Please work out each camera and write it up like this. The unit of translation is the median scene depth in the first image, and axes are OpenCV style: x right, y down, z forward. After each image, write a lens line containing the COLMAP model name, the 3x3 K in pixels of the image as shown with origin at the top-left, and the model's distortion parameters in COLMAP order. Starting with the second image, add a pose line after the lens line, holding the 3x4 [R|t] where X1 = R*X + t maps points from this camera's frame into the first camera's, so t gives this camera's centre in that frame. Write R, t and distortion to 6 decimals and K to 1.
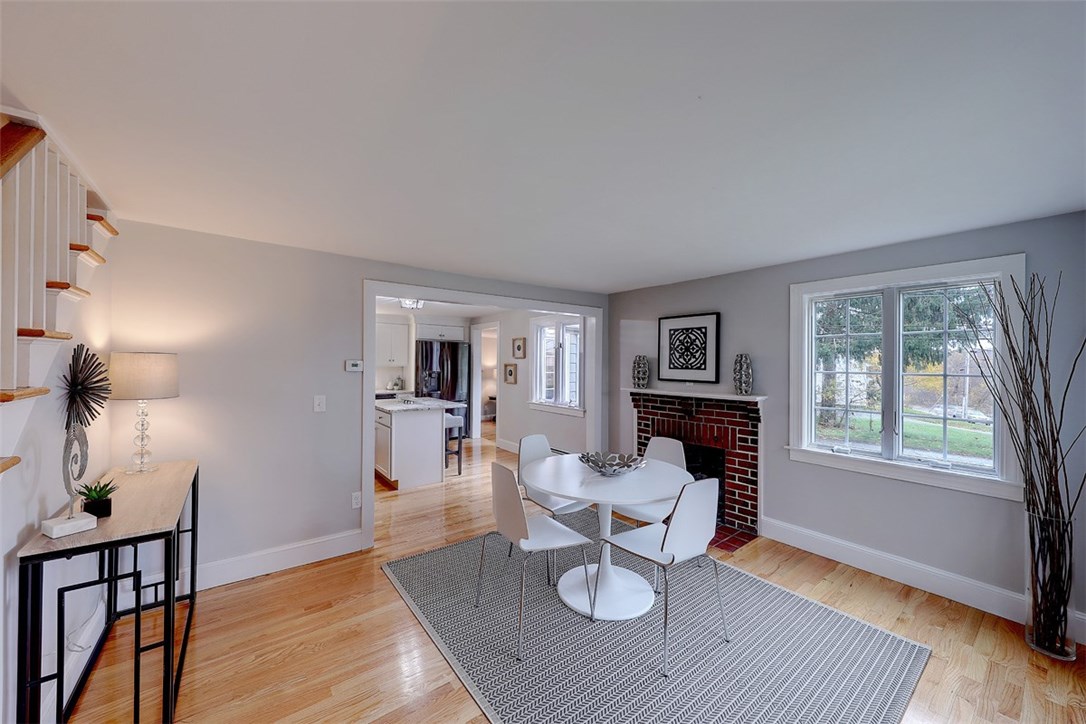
lens RADIAL K [[398.9, 0, 543.0], [0, 398.9, 362.0], [0, 0, 1]] dist [0.001455, -0.000010]
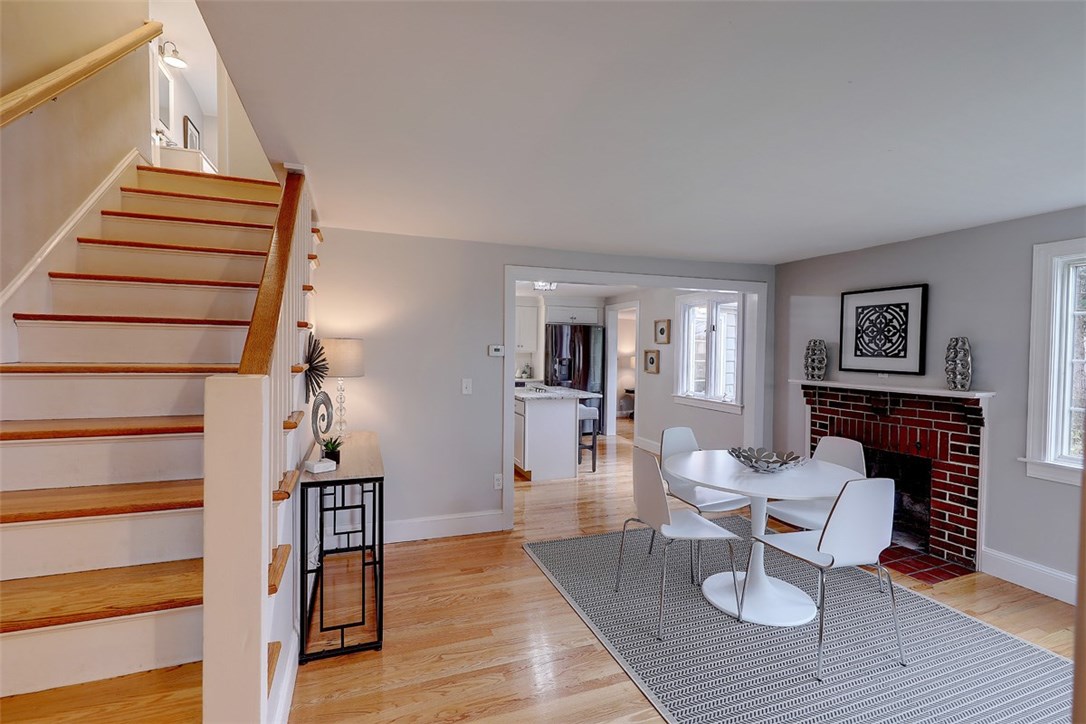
lens RADIAL K [[493.5, 0, 543.0], [0, 493.5, 362.0], [0, 0, 1]] dist [0.002266, 0.000059]
pose [[0.956201, 0.010136, -0.292535, 0.008416], [-0.002309, 0.999630, 0.027089, 0.003134], [0.292702, -0.025227, 0.955871, -0.133641]]
